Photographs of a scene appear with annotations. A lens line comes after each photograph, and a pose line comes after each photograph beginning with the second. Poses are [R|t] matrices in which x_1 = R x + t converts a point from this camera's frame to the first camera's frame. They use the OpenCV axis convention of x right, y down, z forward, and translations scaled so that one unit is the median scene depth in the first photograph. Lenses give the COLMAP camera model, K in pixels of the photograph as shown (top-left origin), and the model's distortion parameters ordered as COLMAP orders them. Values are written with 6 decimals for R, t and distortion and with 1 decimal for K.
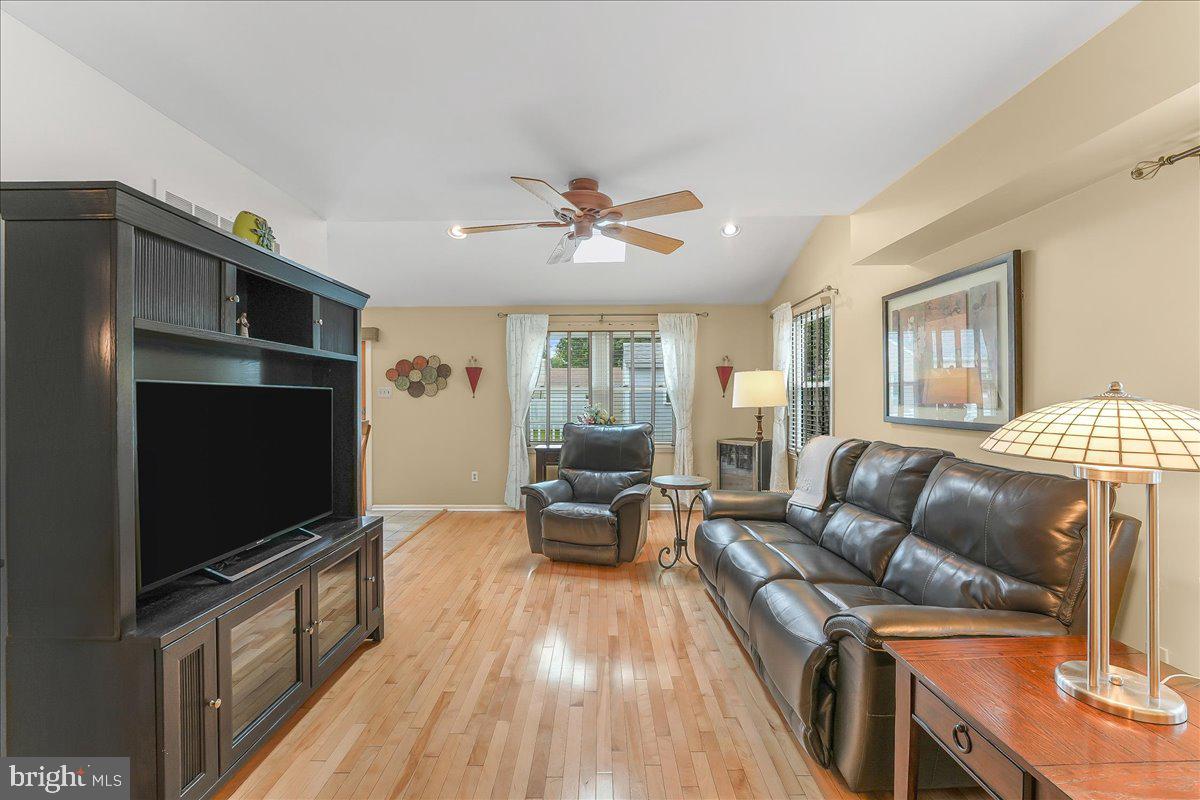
lens RADIAL K [[498.5, 0, 601.0], [0, 498.5, 395.4], [0, 0, 1]] dist [-0.018036, -0.000366]
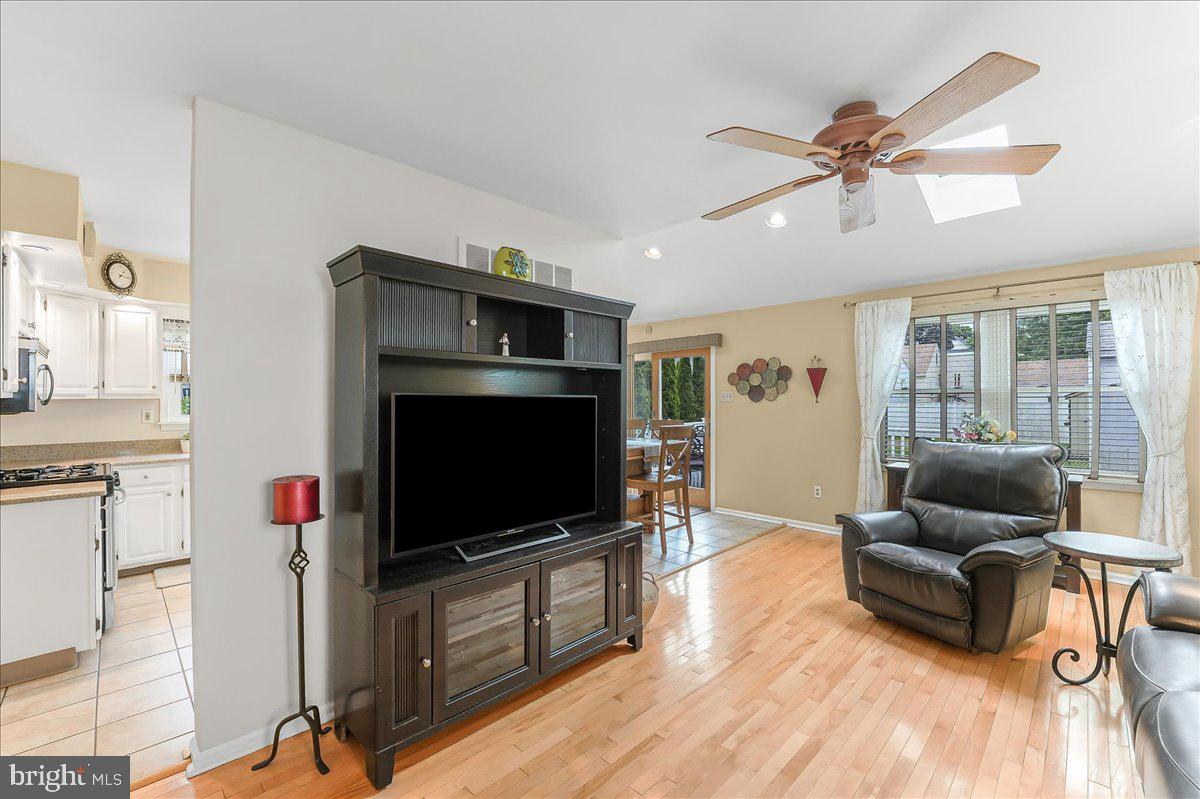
lens RADIAL K [[498.5, 0, 601.0], [0, 498.5, 394.9], [0, 0, 1]] dist [-0.018036, -0.000366]
pose [[0.716532, -0.005065, -0.697536, 0.124069], [0.001456, 0.999982, -0.005766, -0.006393], [0.697552, 0.003116, 0.716527, 0.145115]]
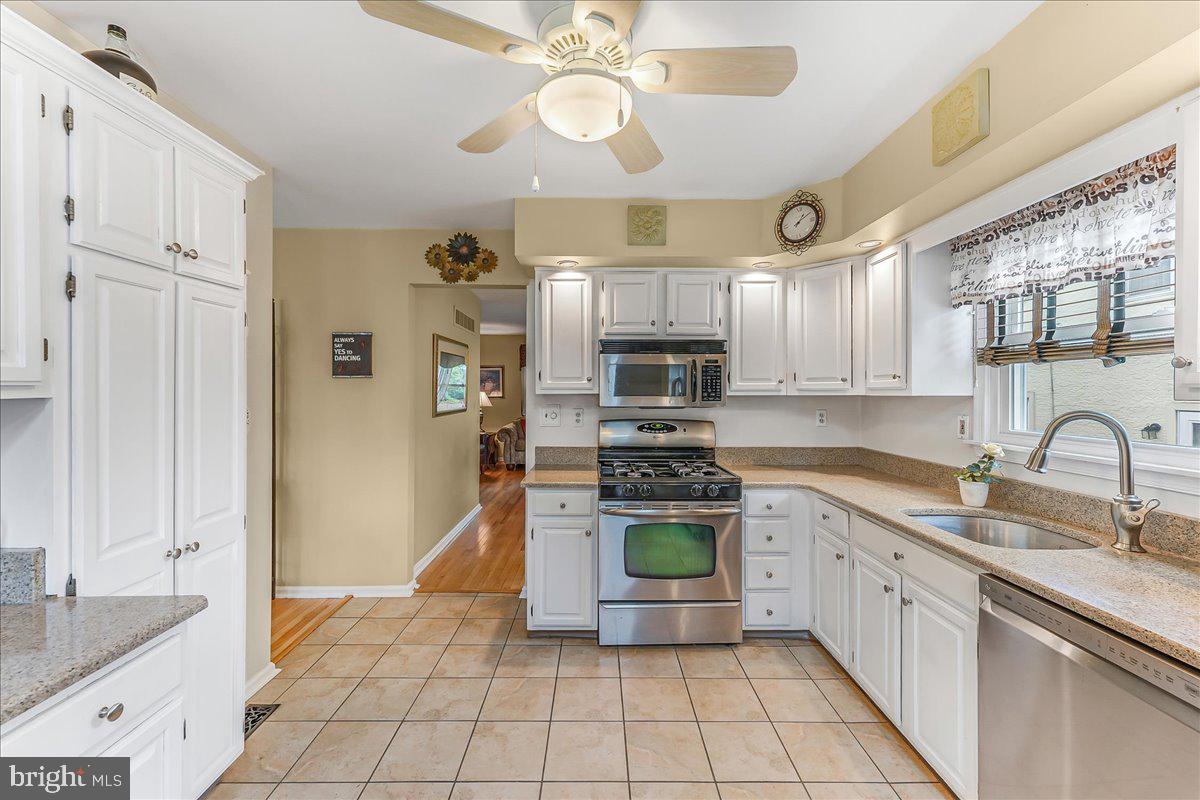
lens RADIAL K [[481.1, 0, 600.4], [0, 481.1, 391.1], [0, 0, 1]] dist [0.000862, -0.000189]
pose [[-0.999843, -0.000691, -0.017681, -0.871121], [-0.000680, 1.000000, -0.000673, -0.010815], [0.017681, -0.000661, -0.999843, 0.804683]]
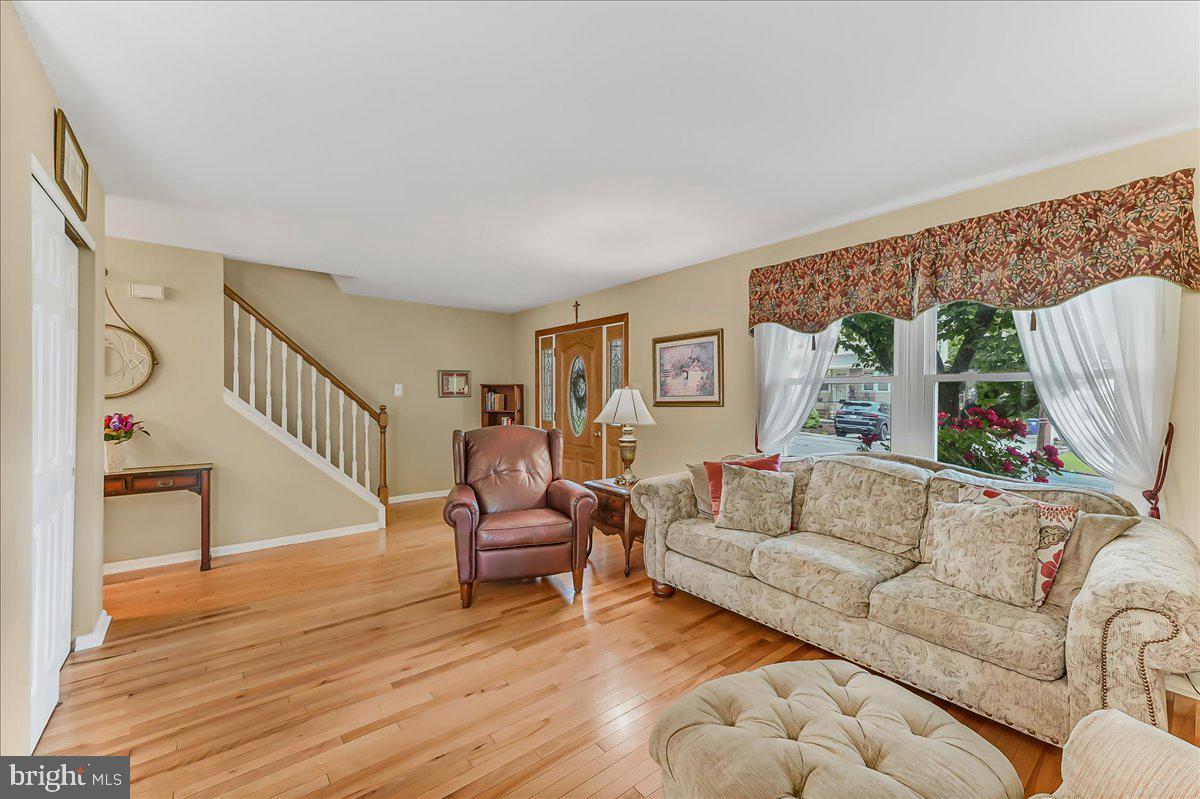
lens RADIAL K [[478.4, 0, 596.5], [0, 478.4, 401.7], [0, 0, 1]] dist [0.000407, -0.000112]
pose [[-0.631881, -0.005386, 0.775047, -1.058577], [-0.002195, 0.999984, 0.005160, 0.010175], [-0.775062, 0.001559, -0.631883, -0.746438]]
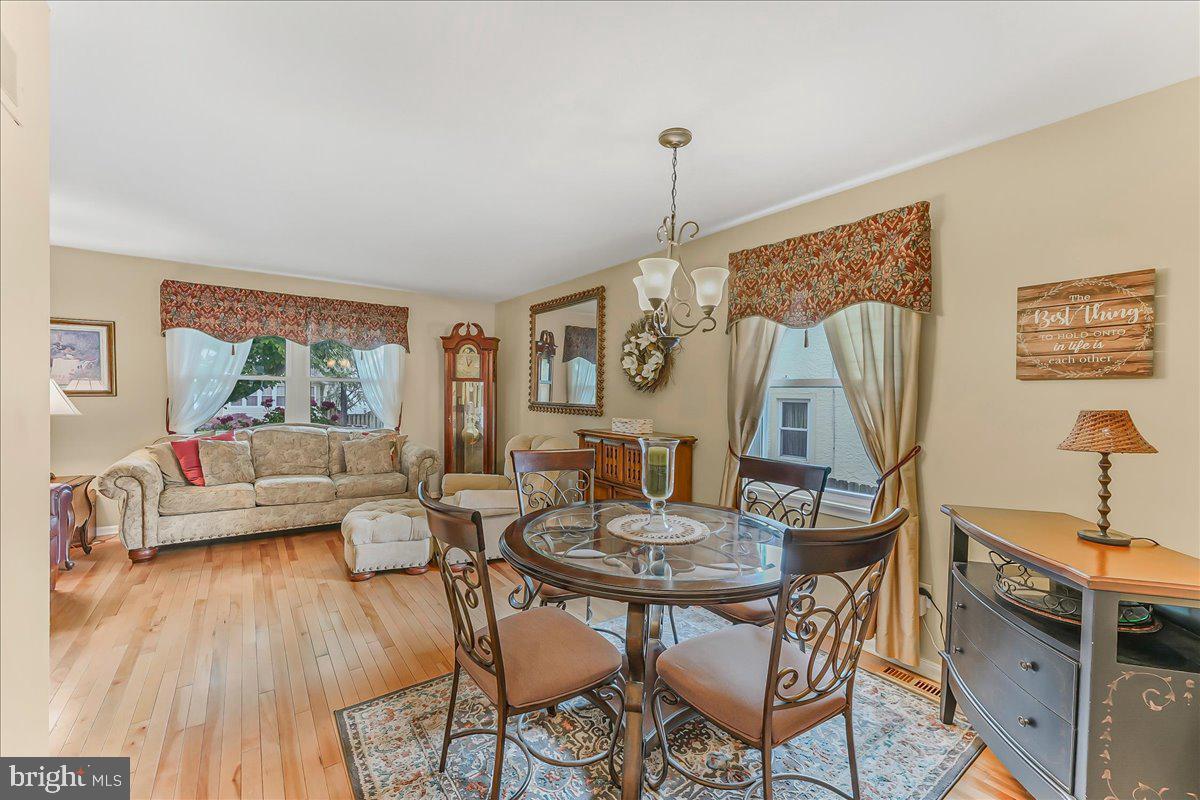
lens RADIAL K [[486.5, 0, 600.3], [0, 486.5, 402.6], [0, 0, 1]] dist [0.000274, -0.000192]
pose [[-0.802171, 0.002283, -0.597089, -0.657668], [-0.014327, 0.999631, 0.023070, -0.000768], [0.596922, 0.027060, -0.801843, -0.071143]]
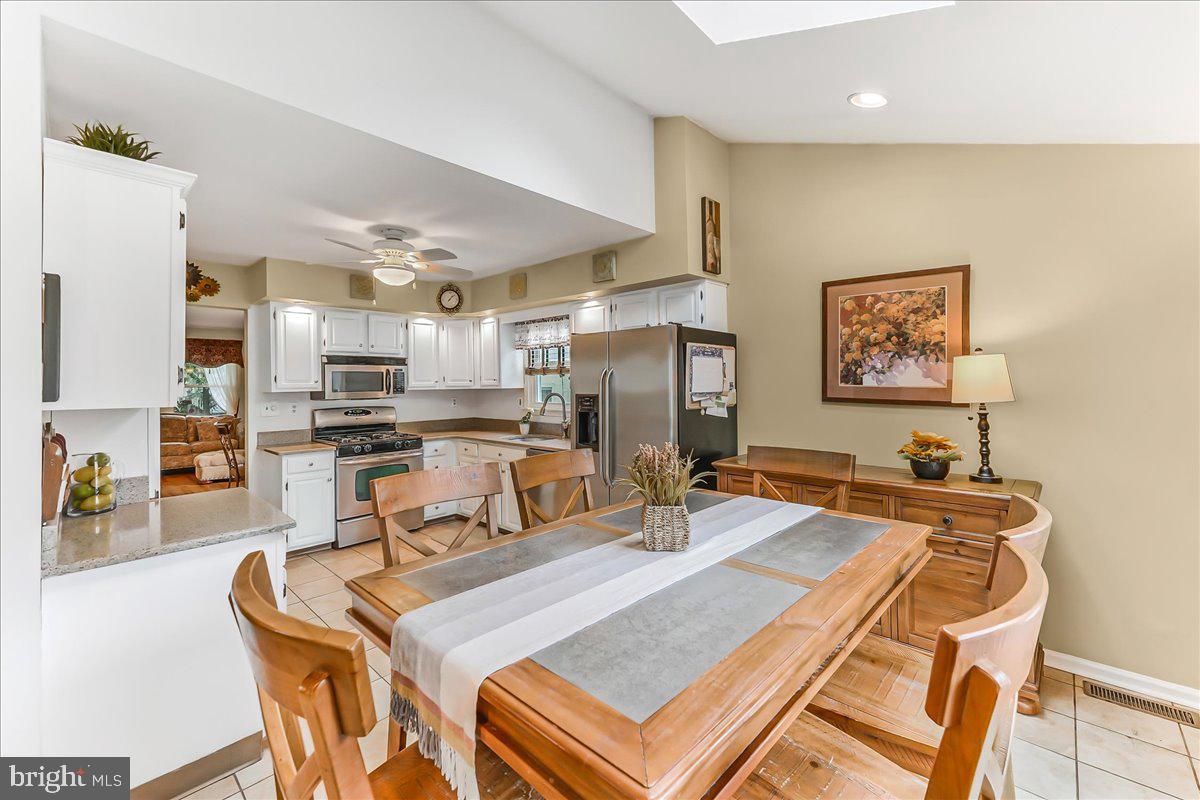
lens RADIAL K [[486.7, 0, 603.1], [0, 486.7, 380.6], [0, 0, 1]] dist [0.001609, 0.000076]
pose [[-0.671059, 0.007210, -0.741369, -0.488224], [0.012950, 0.999914, -0.001997, -0.020628], [0.741291, -0.010941, -0.671095, 1.288278]]
